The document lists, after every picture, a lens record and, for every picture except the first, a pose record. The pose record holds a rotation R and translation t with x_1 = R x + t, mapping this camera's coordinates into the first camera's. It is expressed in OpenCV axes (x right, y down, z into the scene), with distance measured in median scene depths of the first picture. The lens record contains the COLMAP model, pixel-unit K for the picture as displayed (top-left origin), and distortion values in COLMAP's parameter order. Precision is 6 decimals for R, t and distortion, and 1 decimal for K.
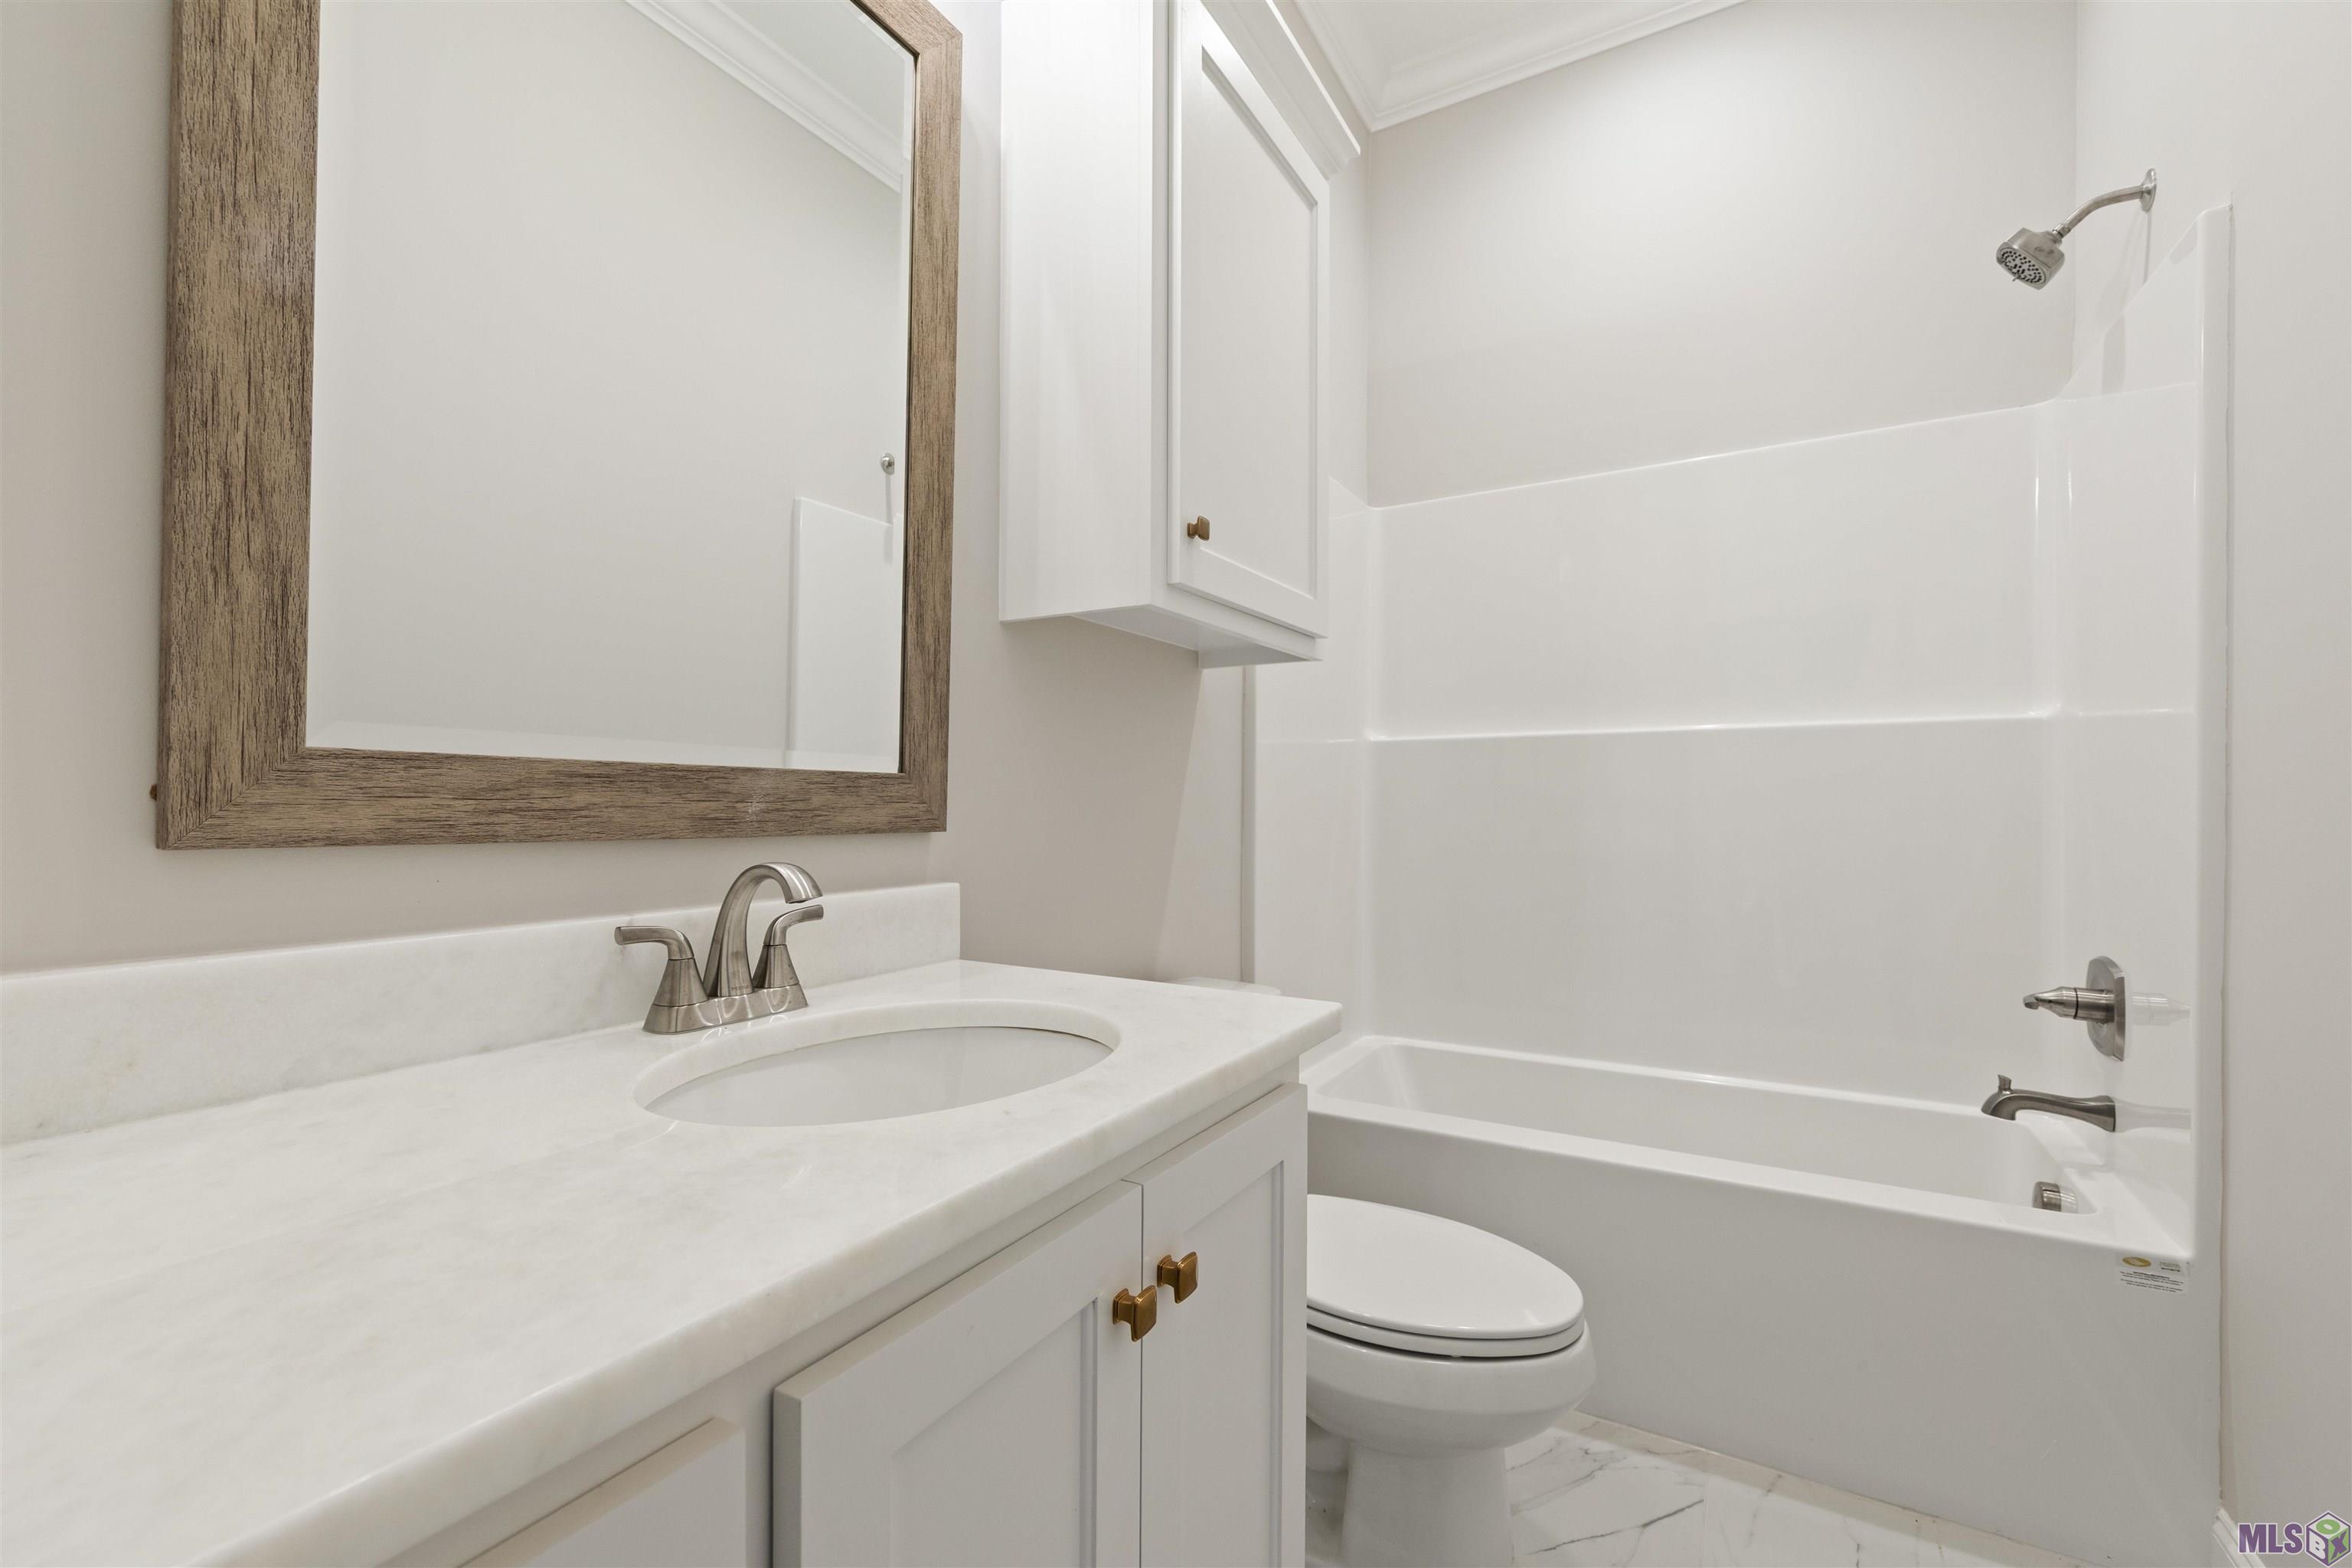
lens RADIAL K [[994.6, 0, 1181.6], [0, 994.6, 791.5], [0, 0, 1]] dist [0.008286, -0.001652]
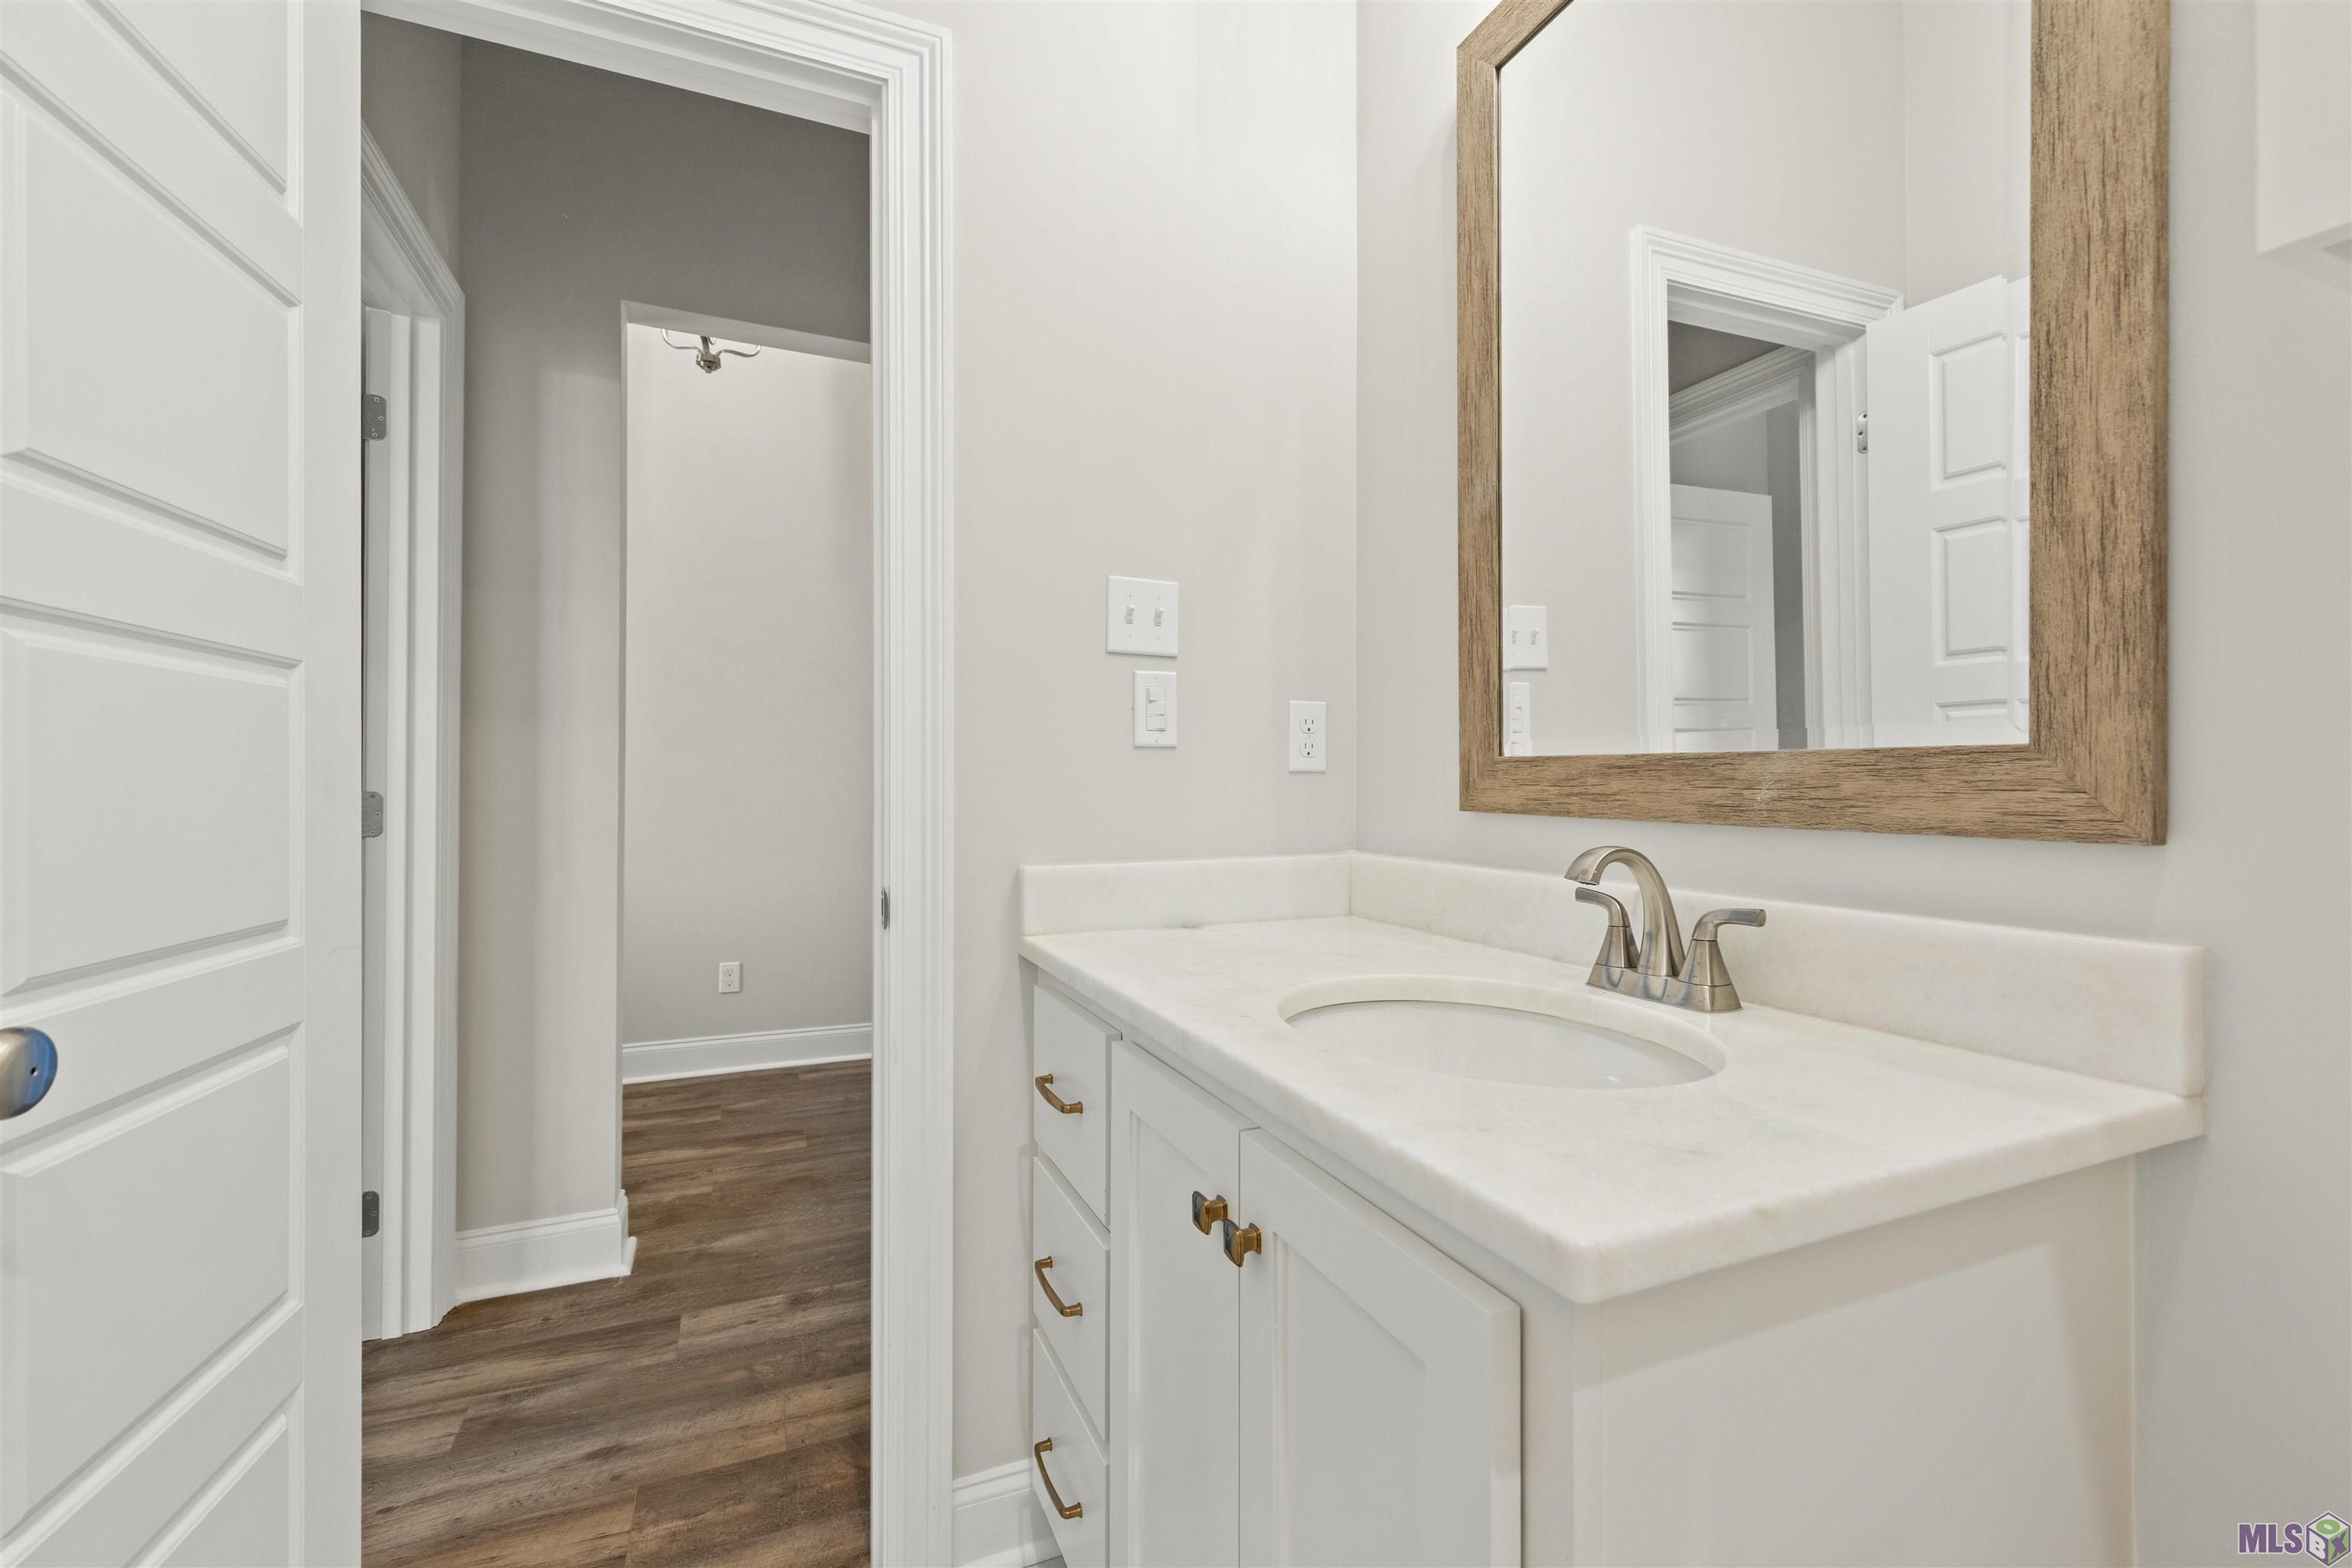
lens RADIAL K [[994.6, 0, 1184.2], [0, 994.6, 778.4], [0, 0, 1]] dist [0.008286, -0.001652]
pose [[-0.587724, -0.019843, -0.808818, 0.618553], [-0.006622, 0.999784, -0.019717, 0.022466], [0.809034, -0.006232, -0.587728, 1.107463]]
